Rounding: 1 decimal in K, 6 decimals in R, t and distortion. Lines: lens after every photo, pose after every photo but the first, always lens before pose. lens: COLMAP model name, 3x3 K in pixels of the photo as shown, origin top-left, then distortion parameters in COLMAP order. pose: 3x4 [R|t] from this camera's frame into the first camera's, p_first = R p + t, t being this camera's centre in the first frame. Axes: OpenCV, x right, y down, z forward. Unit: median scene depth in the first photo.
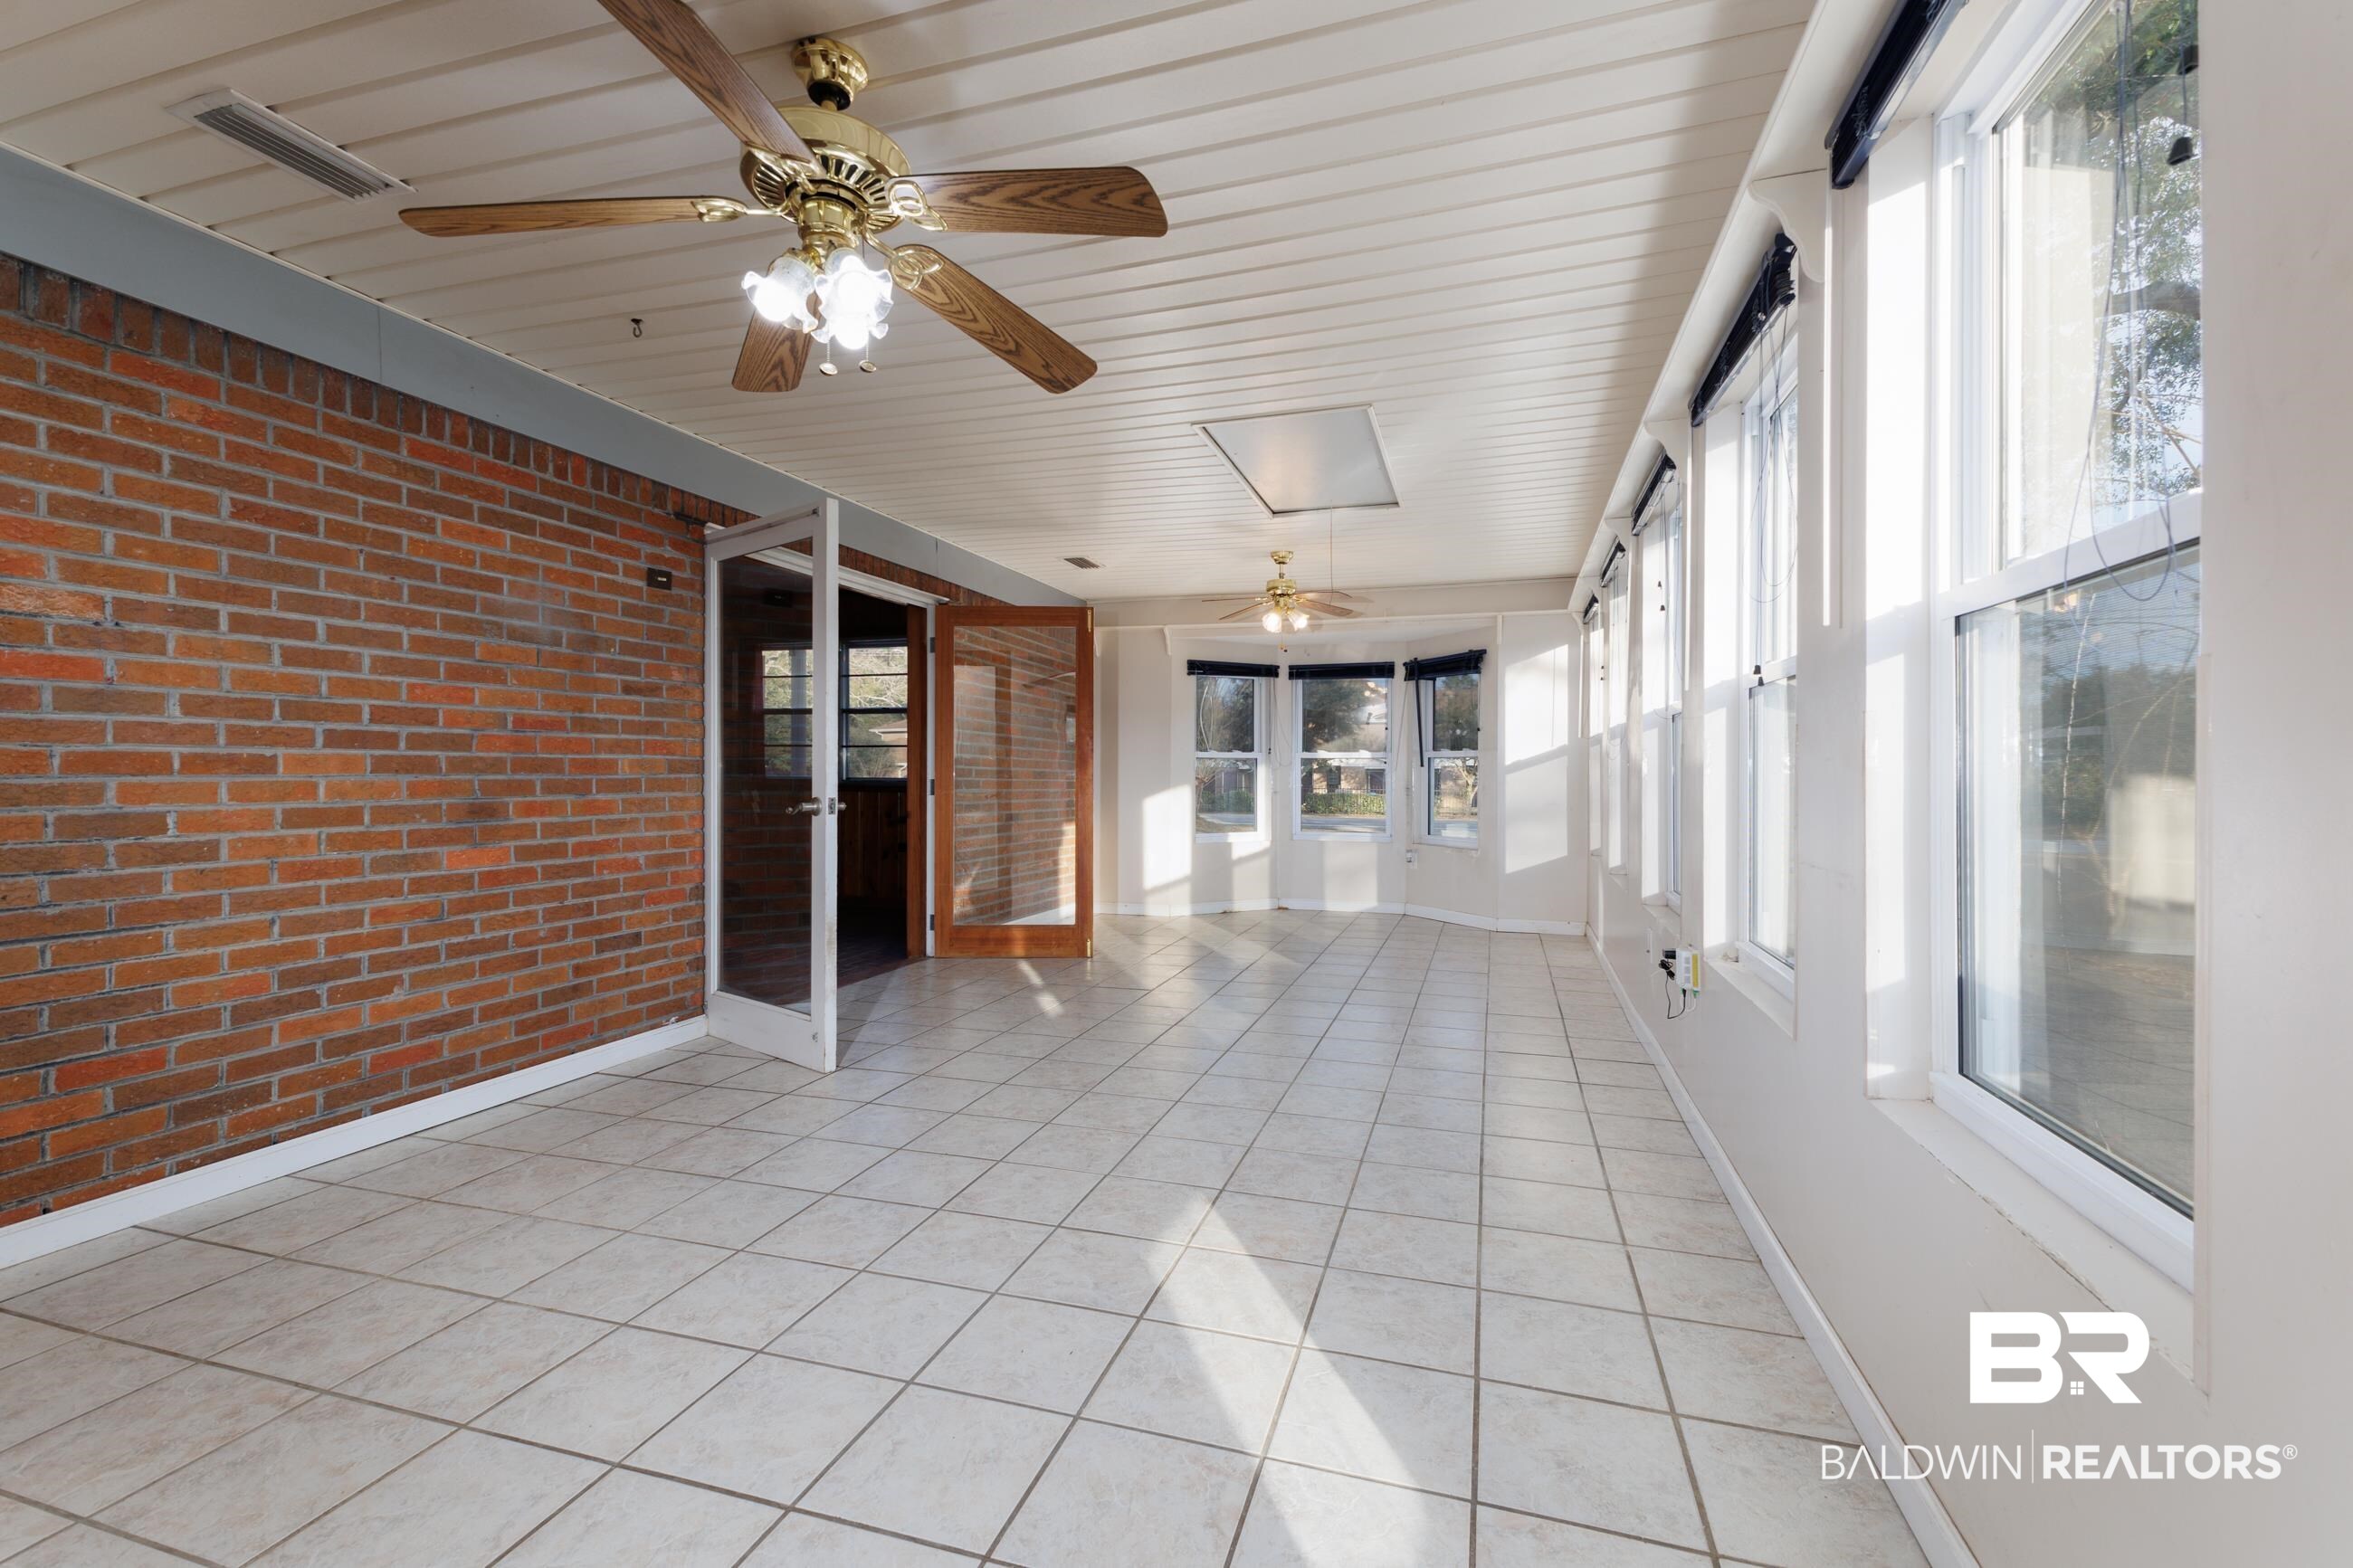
lens RADIAL K [[1014.1, 0, 1175.0], [0, 1014.1, 779.4], [0, 0, 1]] dist [0.010197, -0.003437]
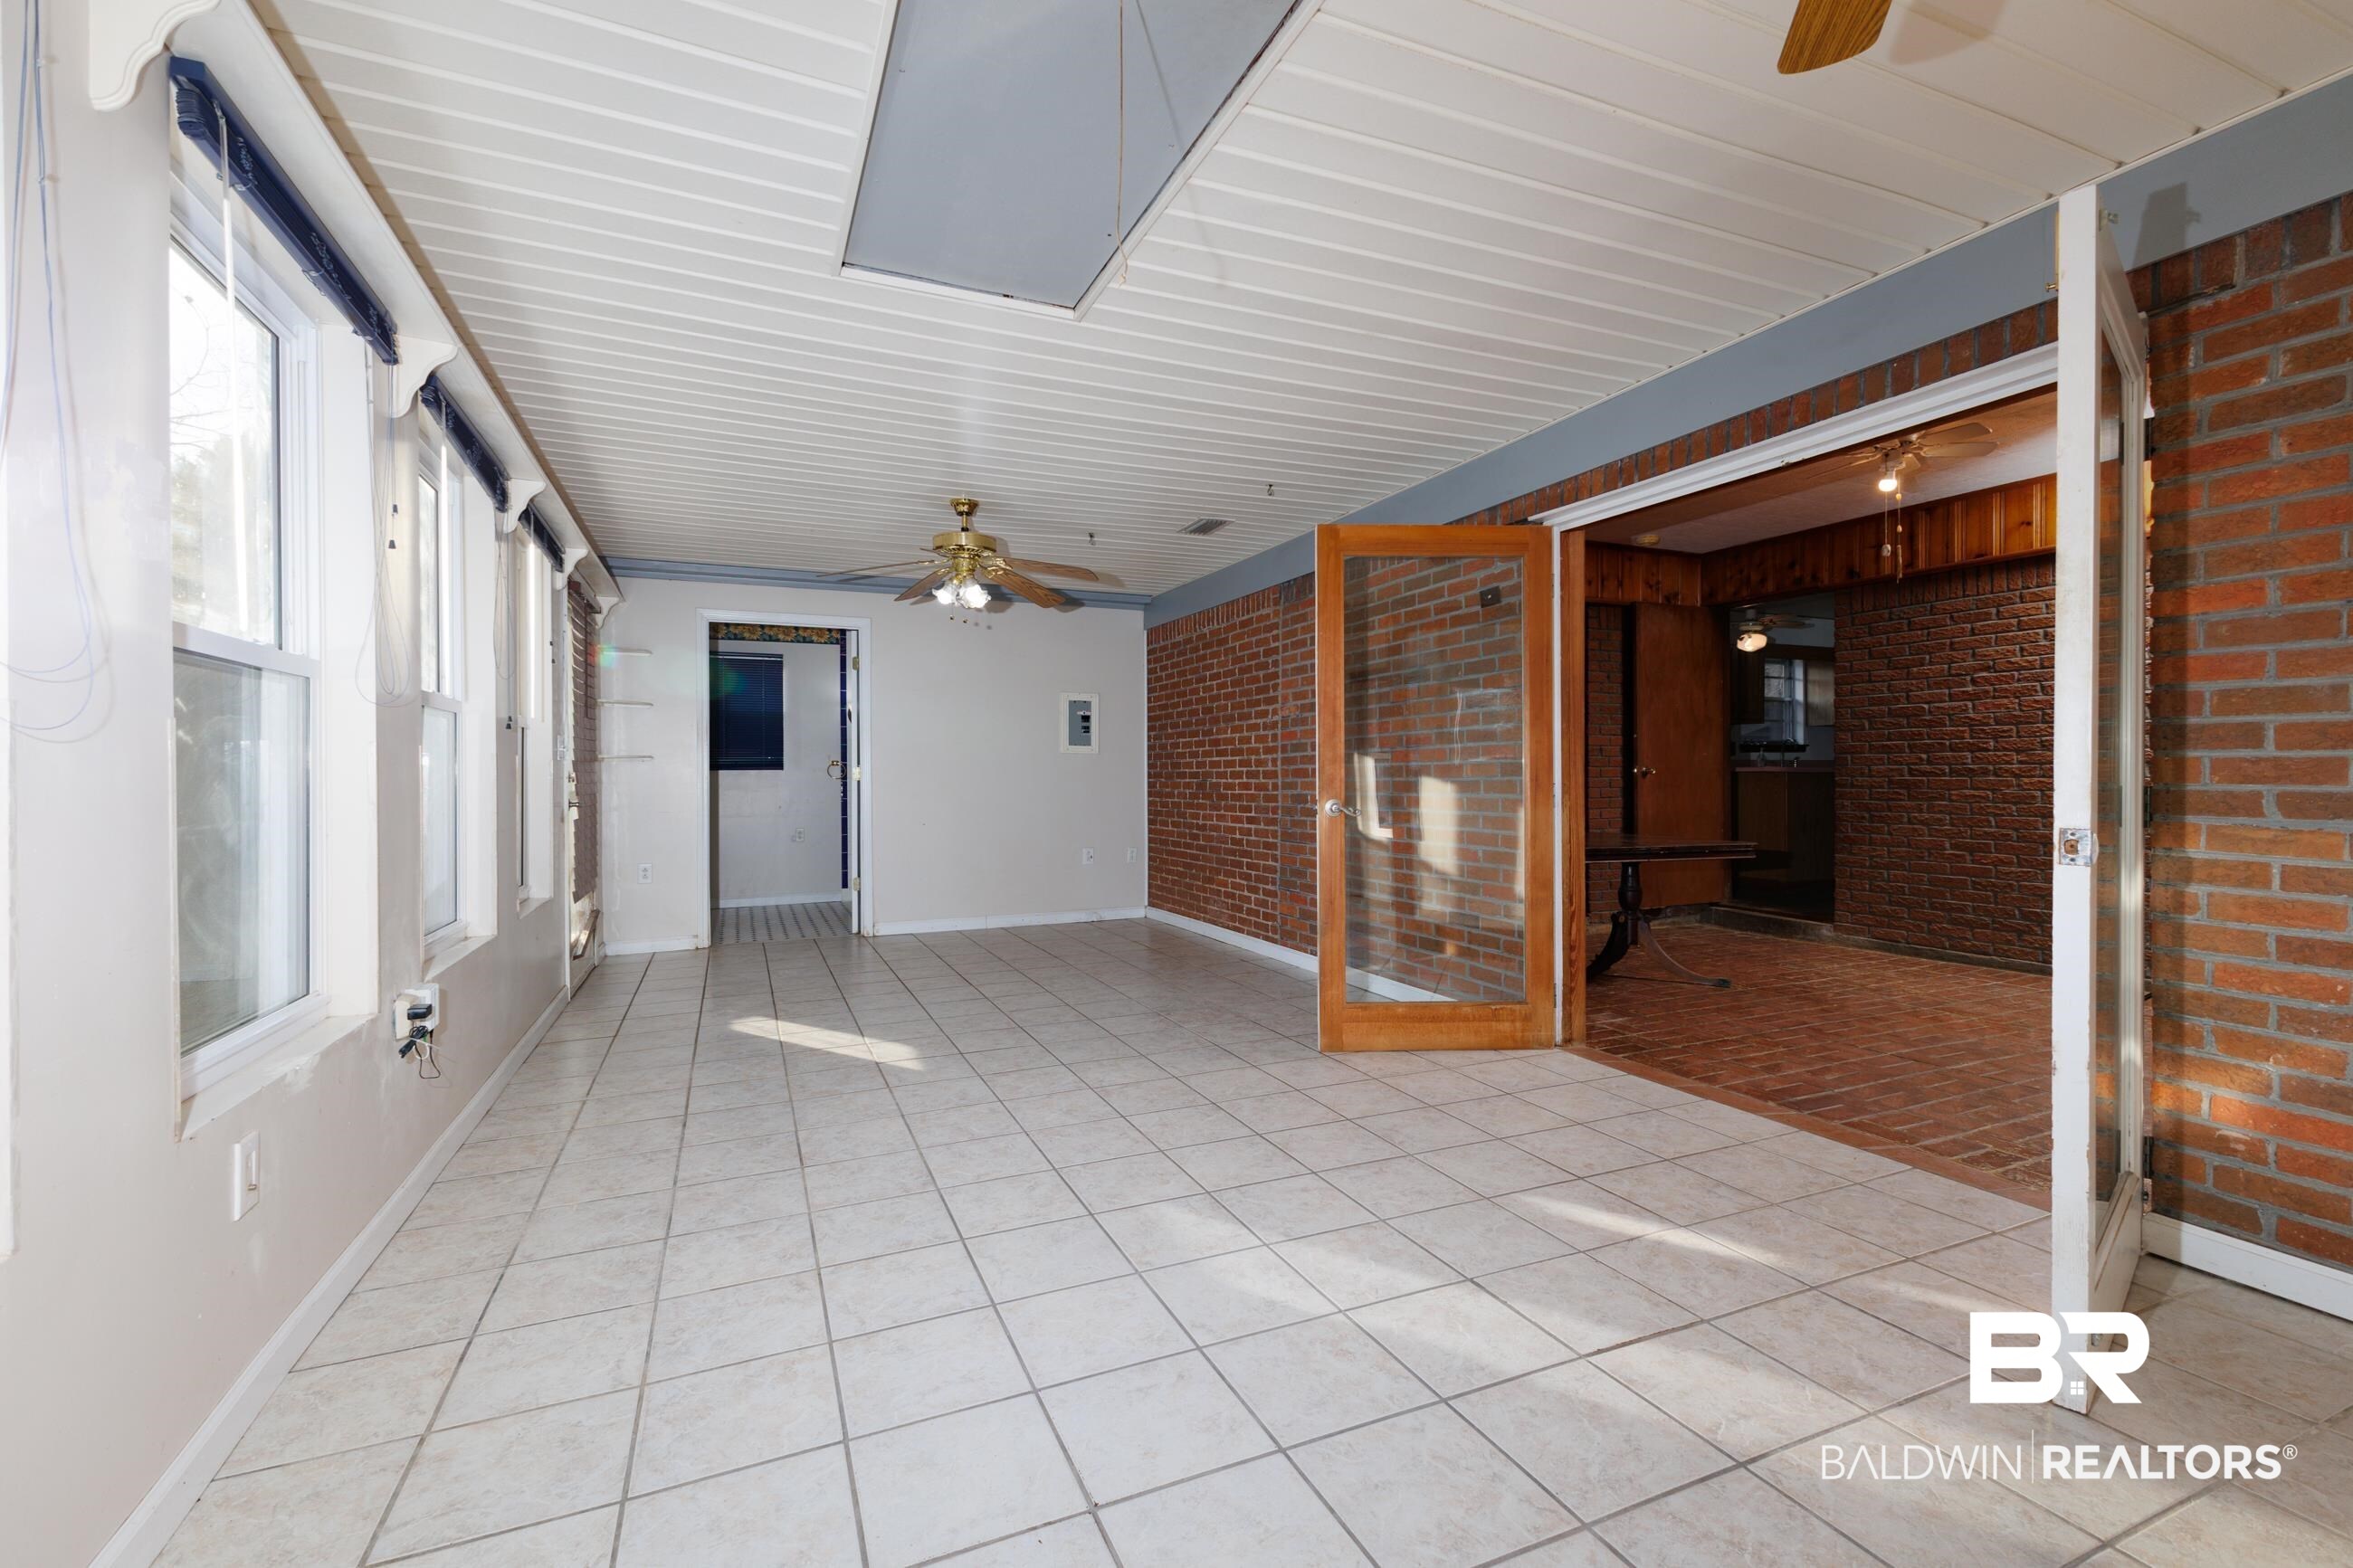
lens RADIAL K [[1014.1, 0, 1175.9], [0, 1014.1, 774.2], [0, 0, 1]] dist [0.010197, -0.003437]
pose [[-0.754592, 0.000573, -0.656194, 0.550455], [0.000630, 1.000000, 0.000149, -0.010573], [0.656194, -0.000301, -0.754592, 1.928791]]
